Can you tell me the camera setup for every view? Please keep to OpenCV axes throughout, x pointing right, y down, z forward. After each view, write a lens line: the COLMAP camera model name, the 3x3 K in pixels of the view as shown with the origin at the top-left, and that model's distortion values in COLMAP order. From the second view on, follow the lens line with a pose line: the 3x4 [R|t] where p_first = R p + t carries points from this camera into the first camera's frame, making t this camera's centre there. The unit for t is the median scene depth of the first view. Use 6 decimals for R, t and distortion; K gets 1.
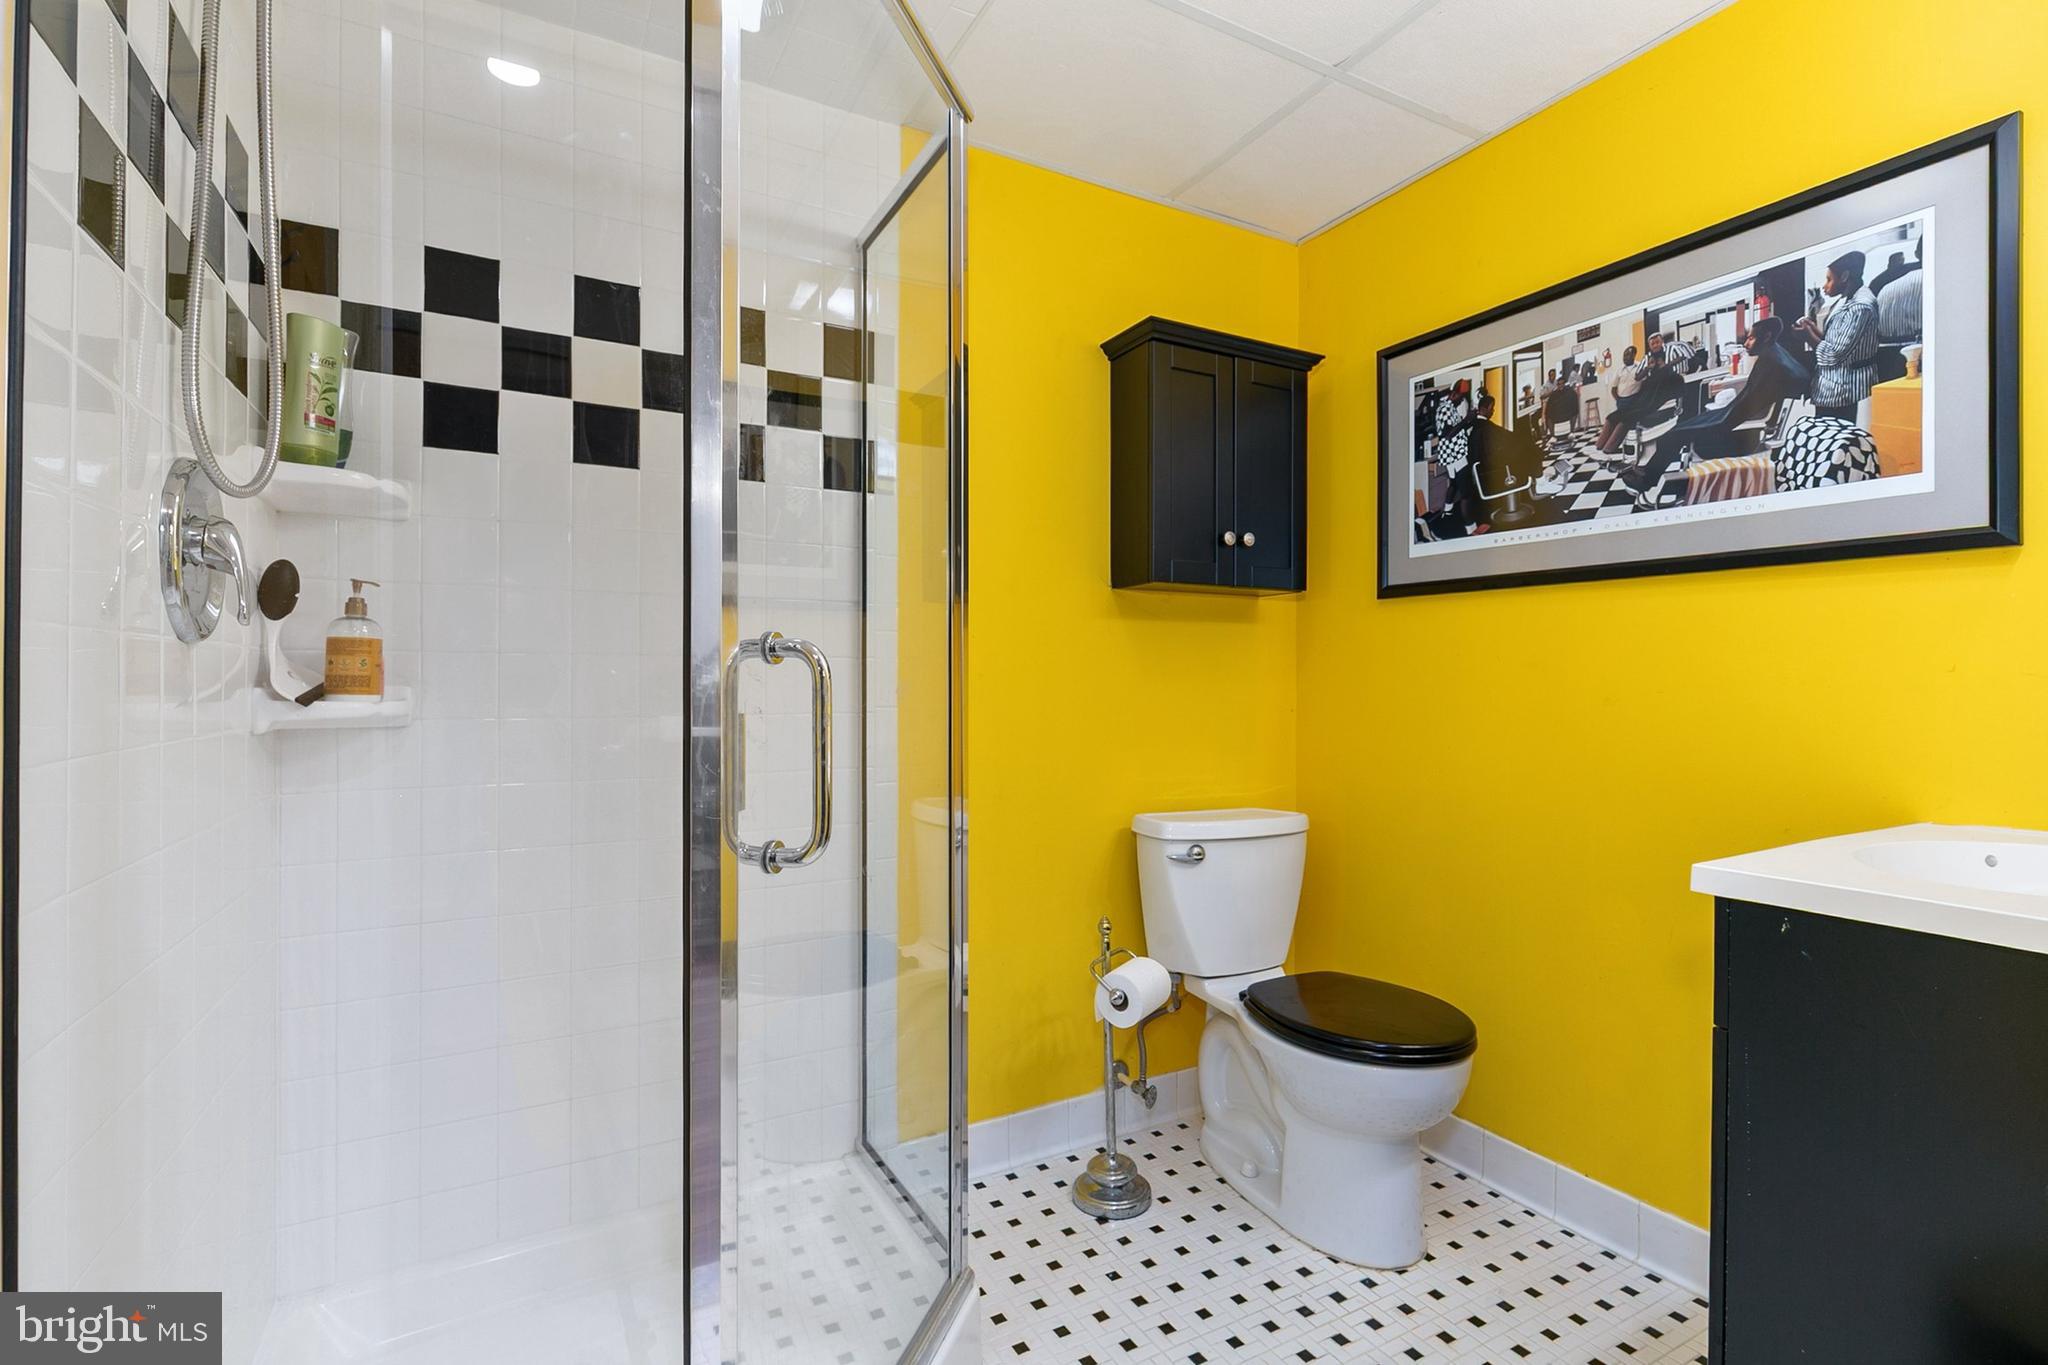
lens RADIAL K [[933.8, 0, 1016.5], [0, 933.8, 675.6], [0, 0, 1]] dist [0.008832, -0.002657]
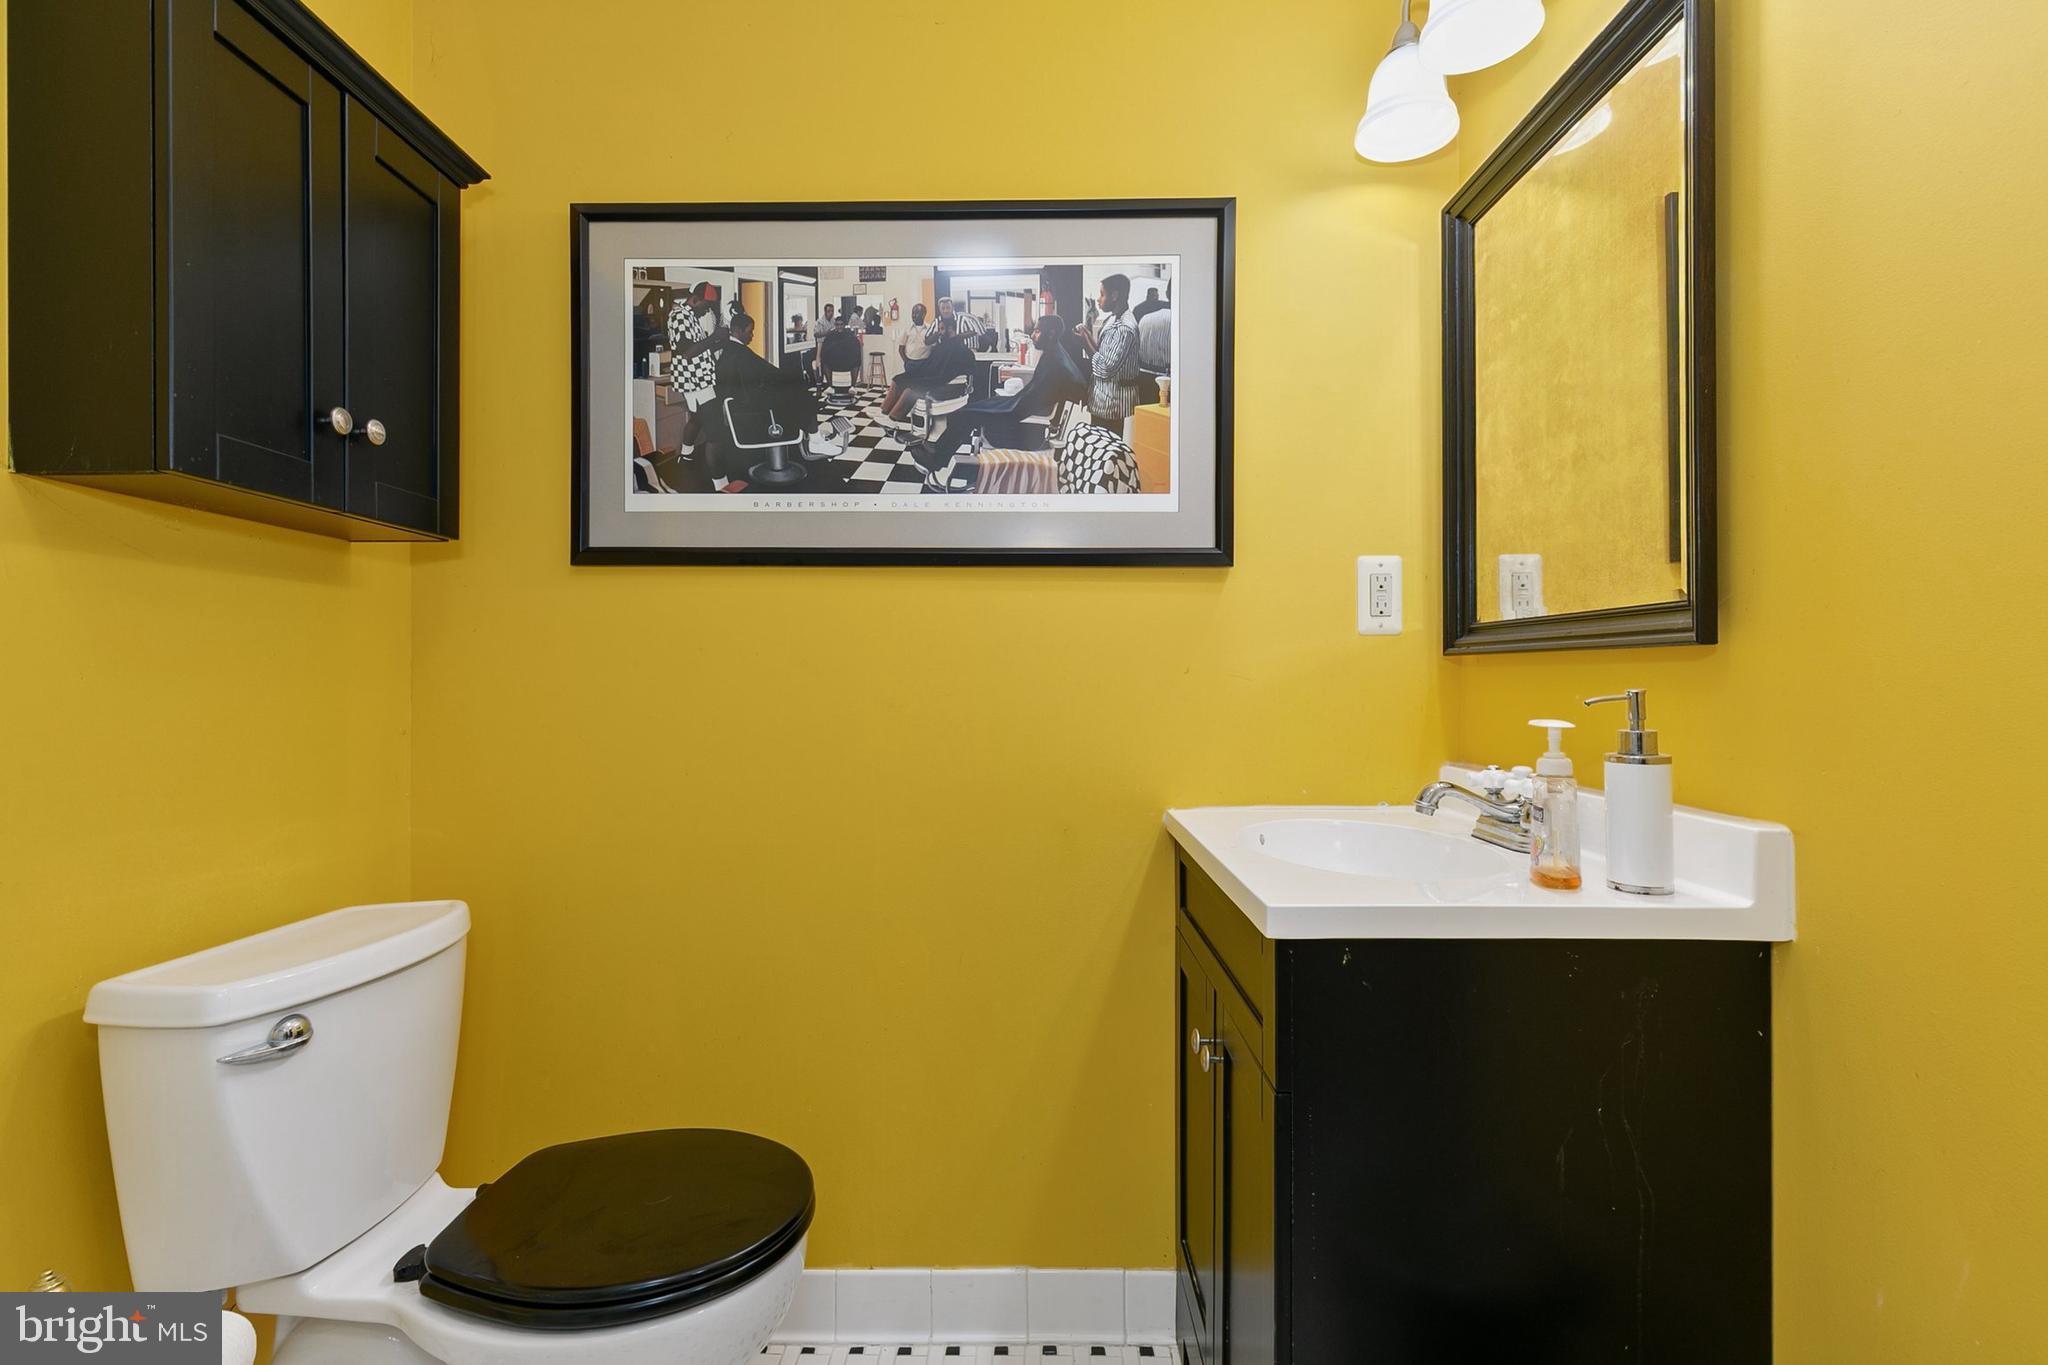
lens RADIAL K [[933.8, 0, 1057.0], [0, 933.8, 679.9], [0, 0, 1]] dist [0.008832, -0.002657]
pose [[0.490711, 0.000092, 0.871322, -0.048886], [0.000008, 1.000000, -0.000111, 0.002817], [-0.871322, 0.000062, 0.490711, 0.461403]]
